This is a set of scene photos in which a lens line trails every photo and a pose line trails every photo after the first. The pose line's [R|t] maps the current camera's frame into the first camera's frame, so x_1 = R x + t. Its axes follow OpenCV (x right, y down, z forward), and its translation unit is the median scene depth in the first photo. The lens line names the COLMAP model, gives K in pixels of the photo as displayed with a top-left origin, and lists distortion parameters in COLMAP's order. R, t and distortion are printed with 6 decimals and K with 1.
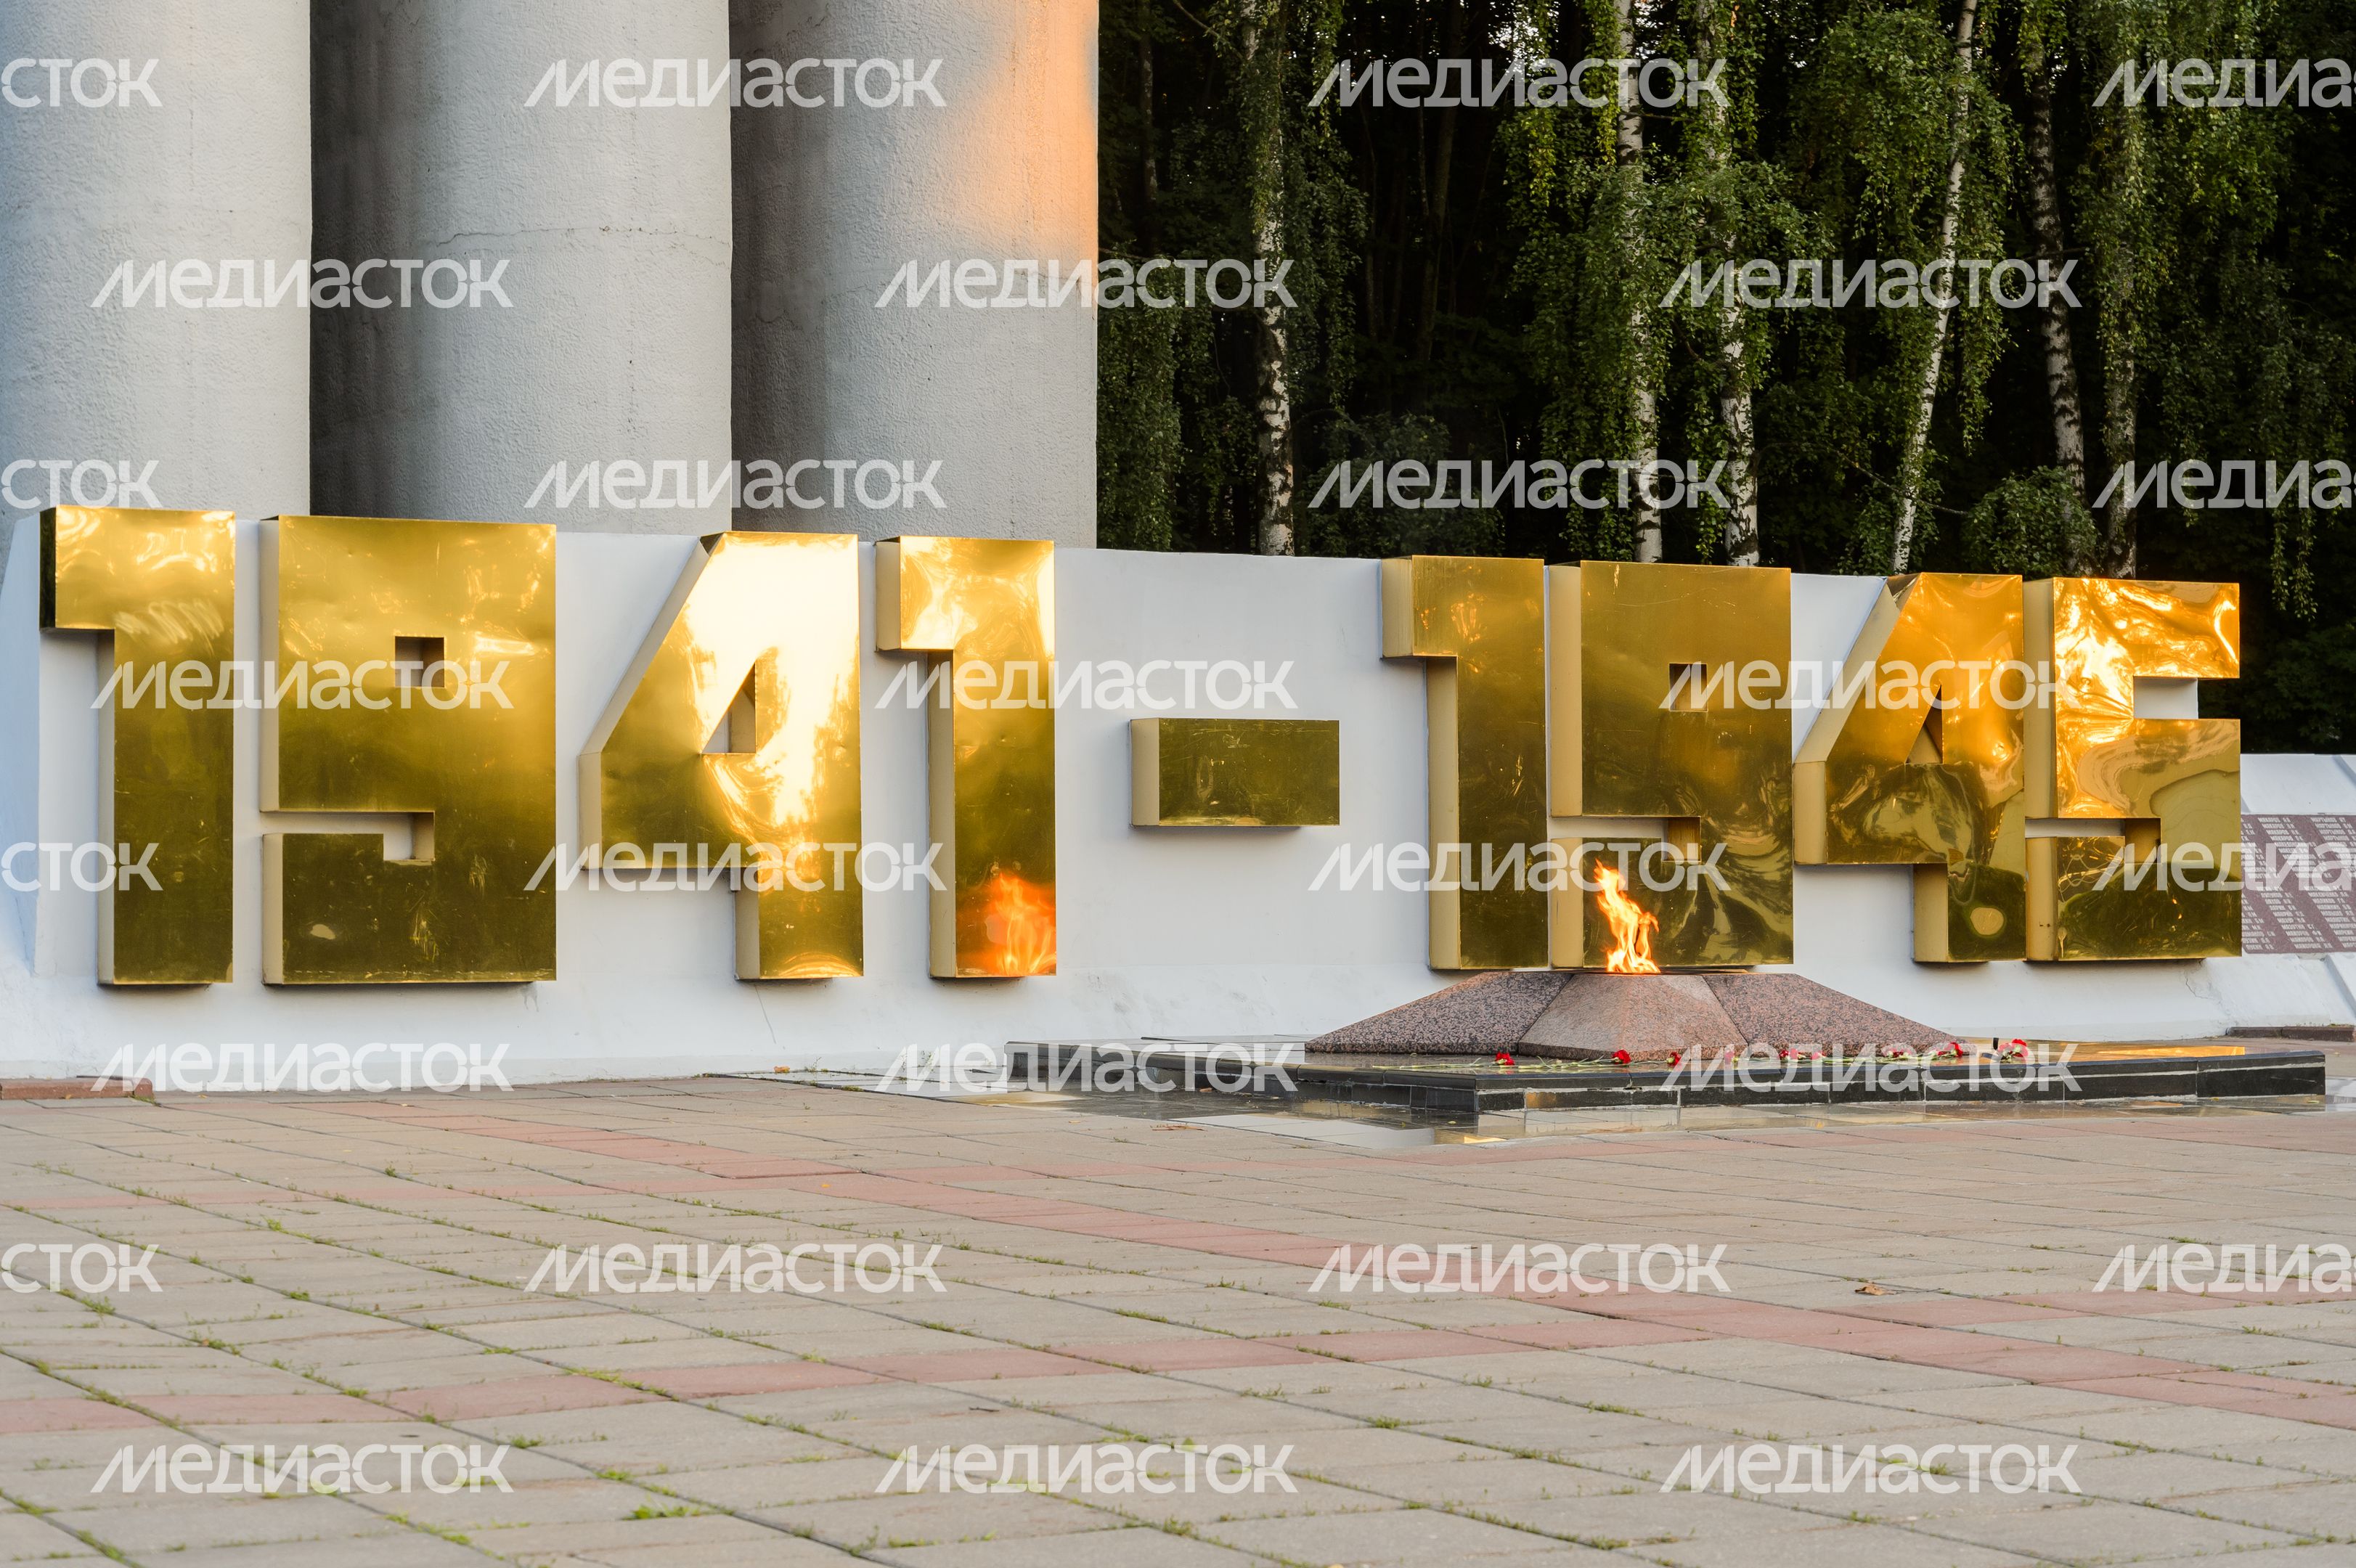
lens RADIAL K [[4392.9, 0, 1178.0], [0, 4392.9, 784.0], [0, 0, 1]] dist [-0.008847, 0.052703]
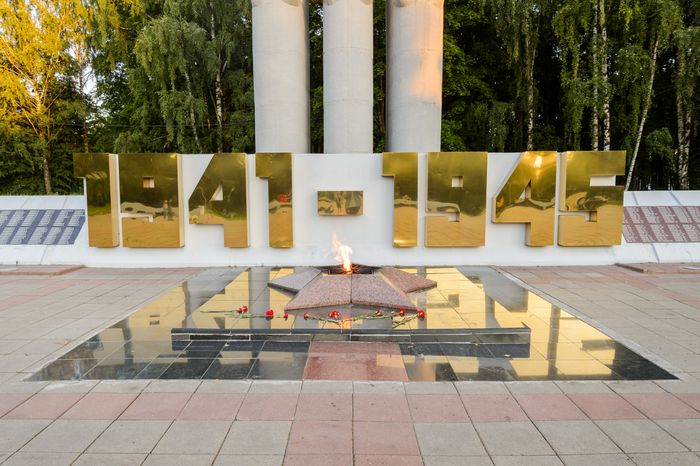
lens RADIAL K [[466.2, 0, 350.0], [0, 466.2, 233.0], [0, 0, 1]] dist [-0.017230, 0.000024]
pose [[0.888019, 0.042048, -0.457879, 0.219211], [0.013147, 0.993081, 0.116695, -0.024149], [0.459618, -0.109647, 0.881322, 0.529424]]
